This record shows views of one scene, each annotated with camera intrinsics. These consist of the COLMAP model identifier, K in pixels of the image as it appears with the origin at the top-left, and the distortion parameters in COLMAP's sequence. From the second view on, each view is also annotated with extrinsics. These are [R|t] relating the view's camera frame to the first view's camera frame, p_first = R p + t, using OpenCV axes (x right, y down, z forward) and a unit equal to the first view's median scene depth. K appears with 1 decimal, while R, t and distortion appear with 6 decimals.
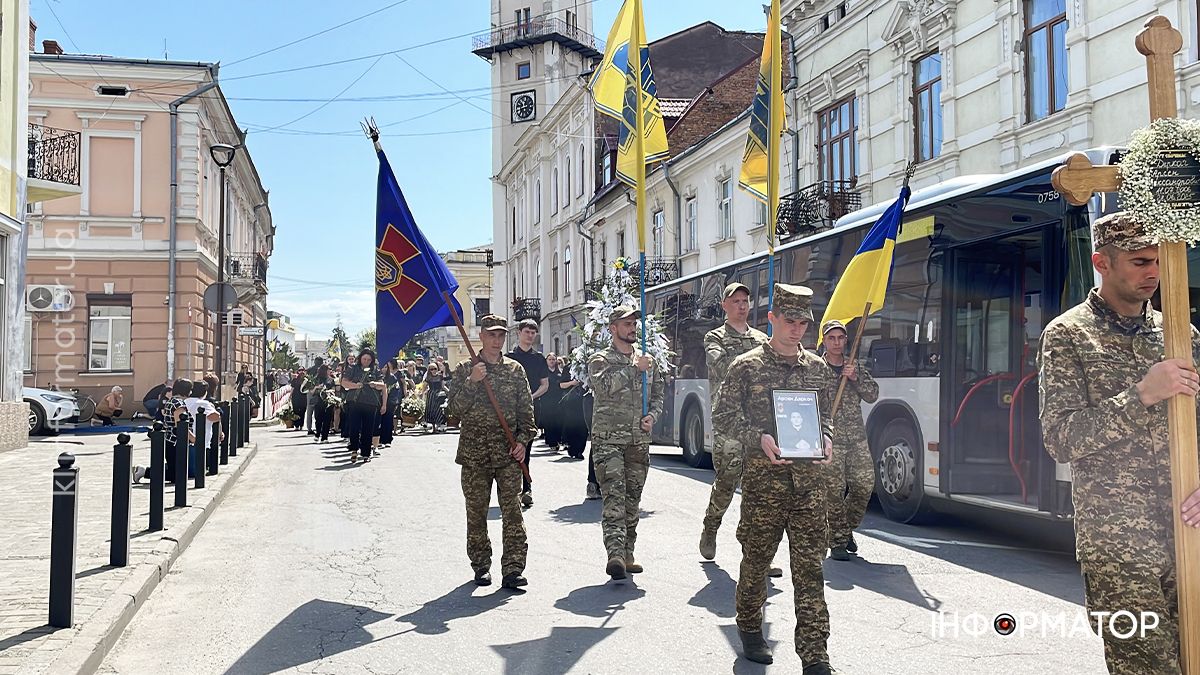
lens RADIAL K [[1114.4, 0, 605.1], [0, 1114.4, 322.0], [0, 0, 1]] dist [0.089123, -0.155328]
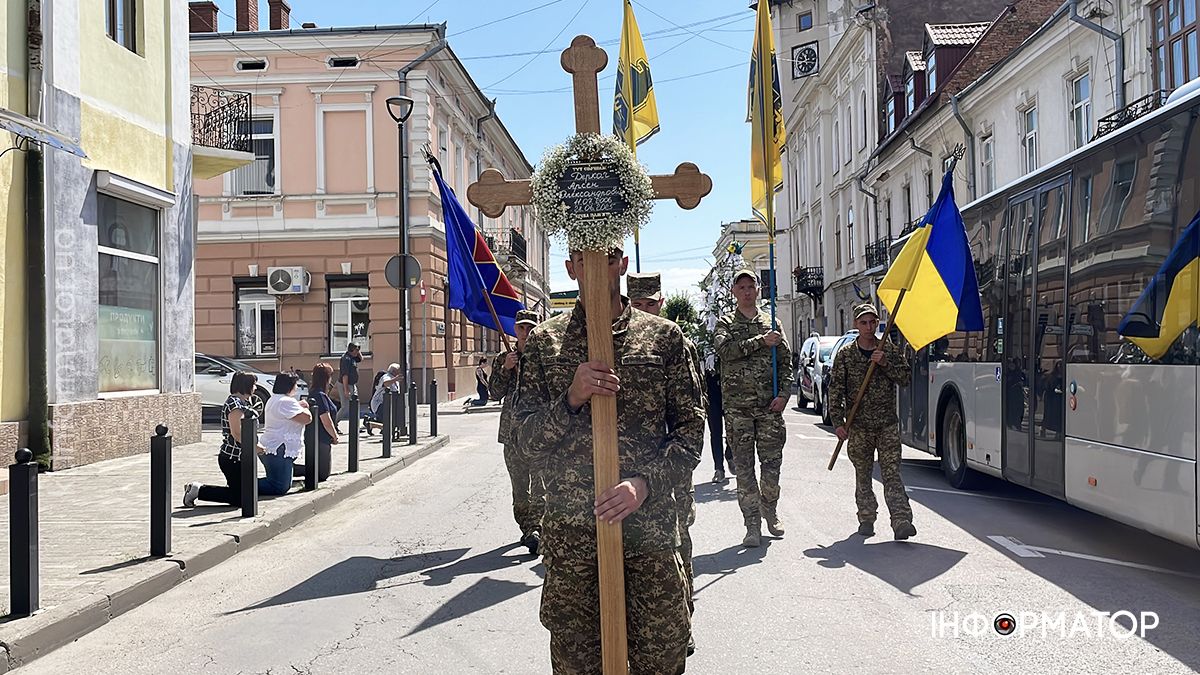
lens RADIAL K [[1114.4, 0, 605.1], [0, 1114.4, 322.0], [0, 0, 1]] dist [0.089123, -0.155328]
pose [[0.962944, -0.020464, -0.268925, 0.029681], [0.026652, 0.999457, 0.019377, 0.003227], [0.268382, -0.025826, 0.962966, 0.133533]]
